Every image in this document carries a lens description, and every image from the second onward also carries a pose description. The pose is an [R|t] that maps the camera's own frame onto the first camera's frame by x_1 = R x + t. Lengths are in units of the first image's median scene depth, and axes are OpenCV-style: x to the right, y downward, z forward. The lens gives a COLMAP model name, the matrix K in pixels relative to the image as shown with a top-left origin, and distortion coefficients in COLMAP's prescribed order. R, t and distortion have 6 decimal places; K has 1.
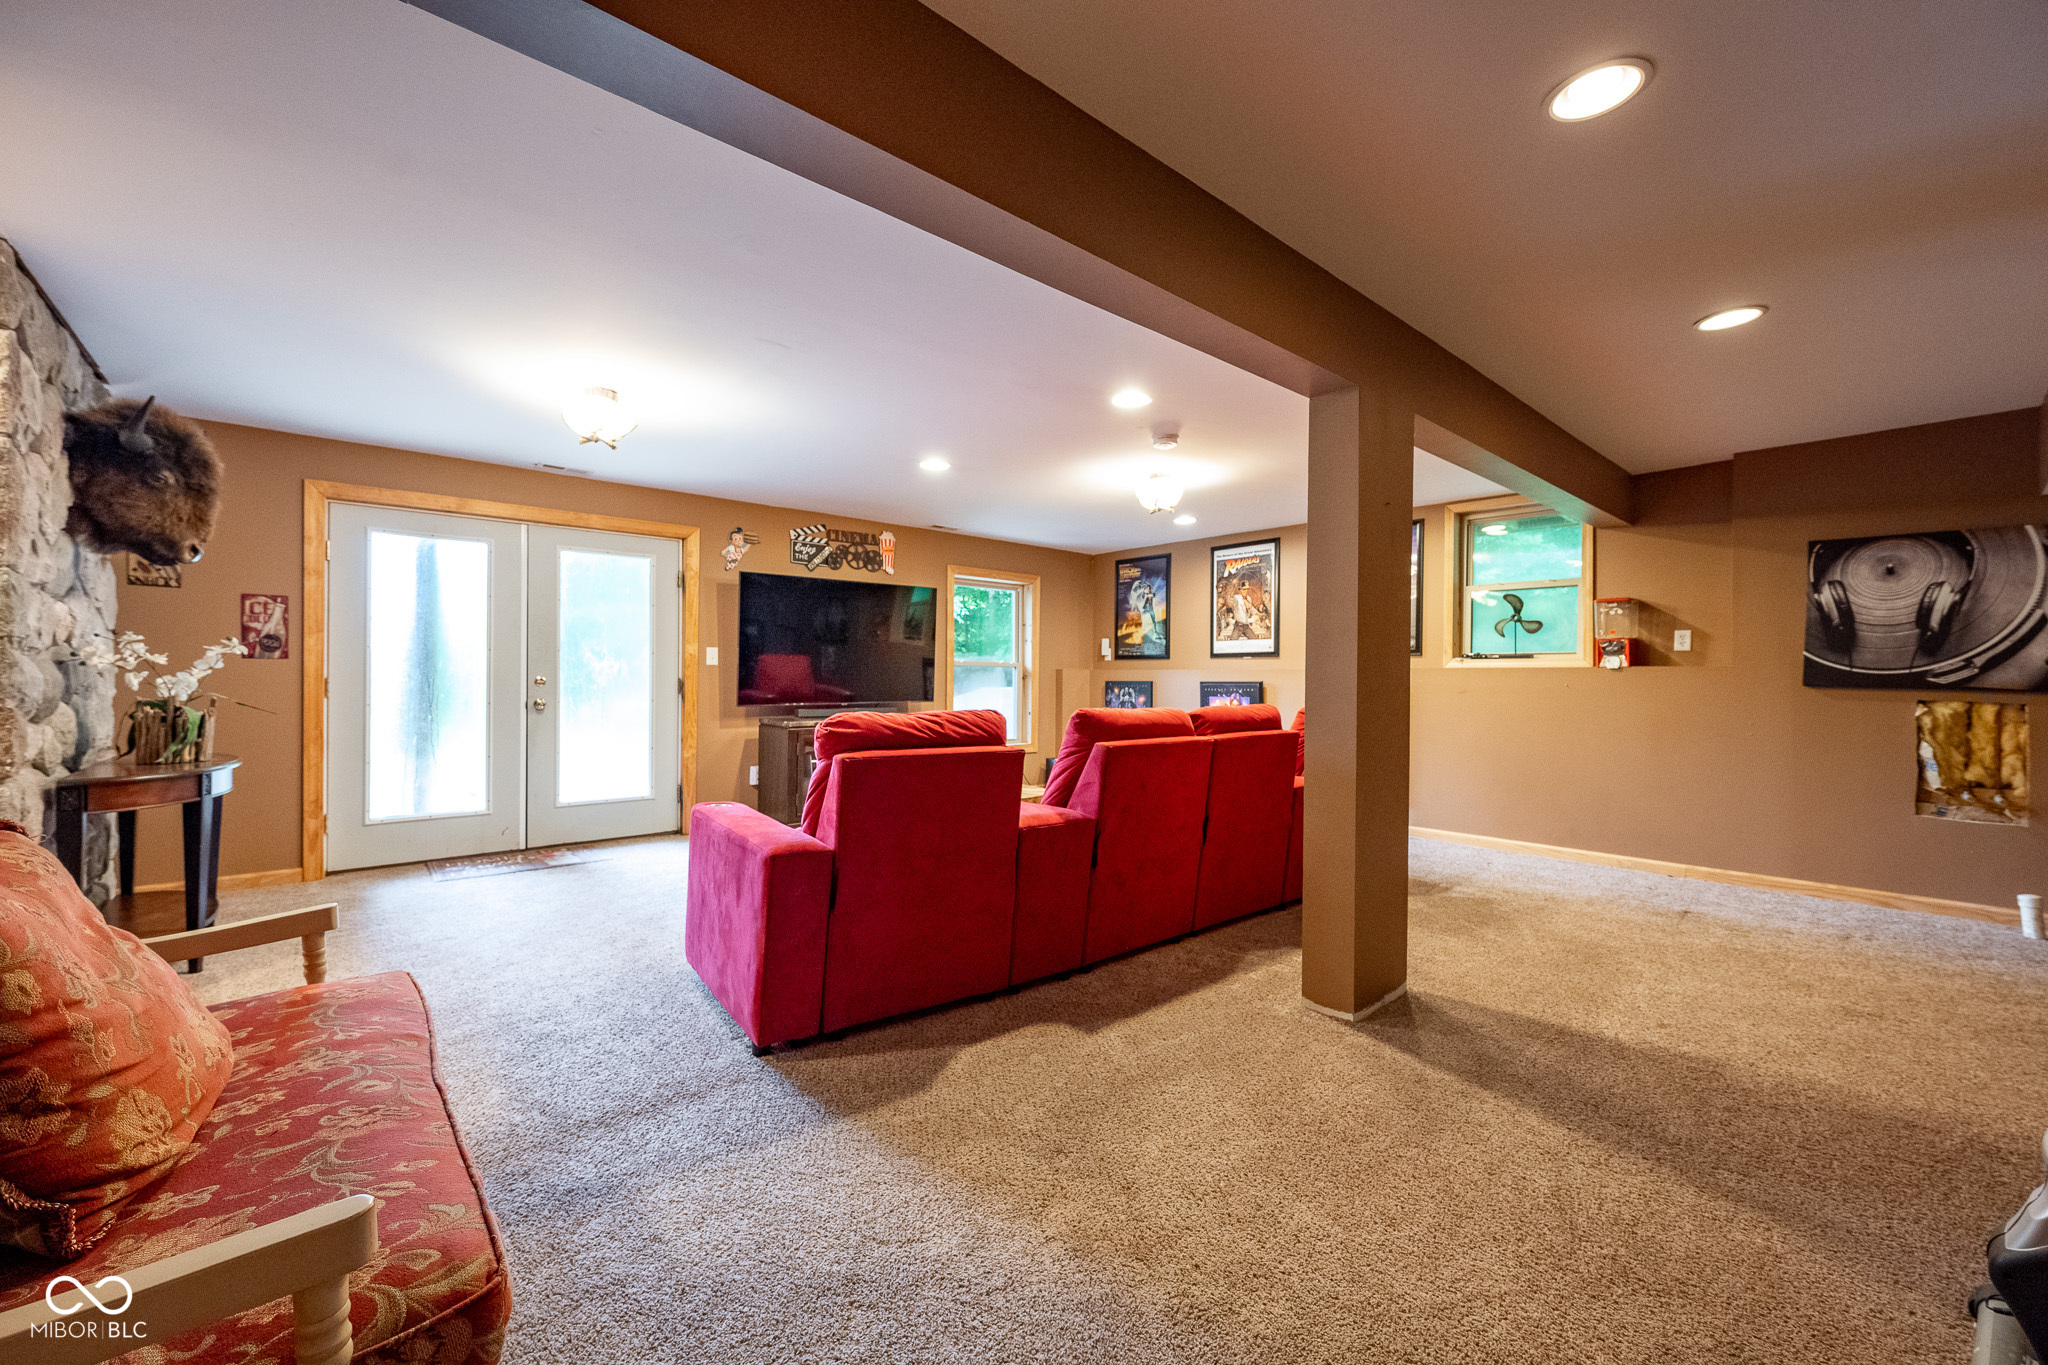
lens RADIAL K [[814.5, 0, 1022.9], [0, 814.5, 682.0], [0, 0, 1]] dist [-0.000218, -0.000114]
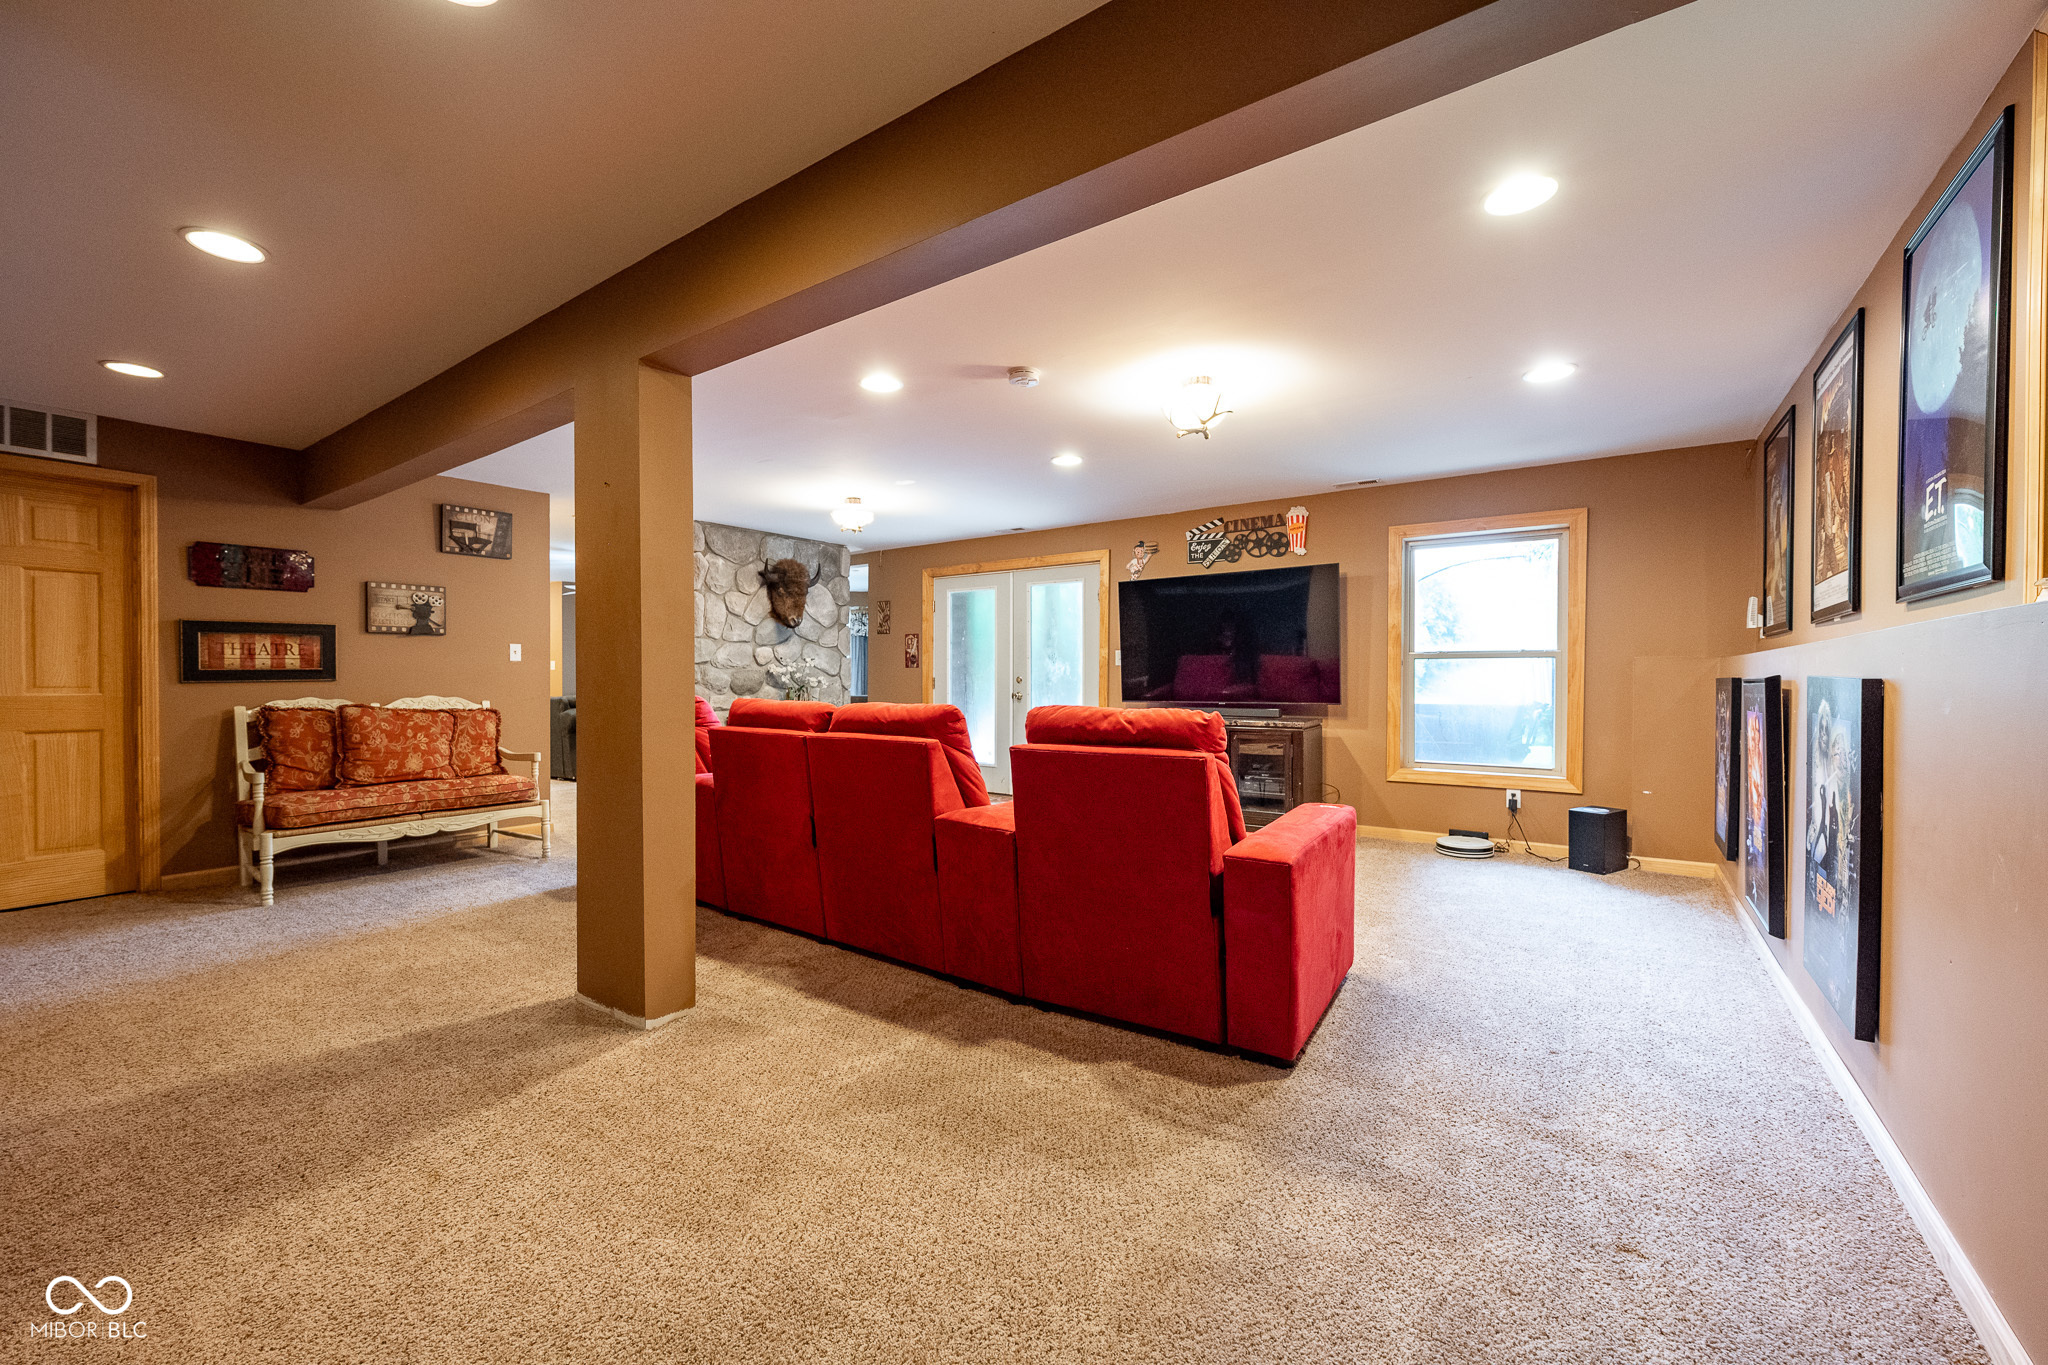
lens RADIAL K [[814.5, 0, 1021.2], [0, 814.5, 682.4], [0, 0, 1]] dist [-0.000218, -0.000114]
pose [[0.216732, -0.000320, -0.976231, 0.650033], [-0.002727, 0.999996, -0.000933, 0.004276], [0.976227, 0.002865, 0.216730, 0.556613]]
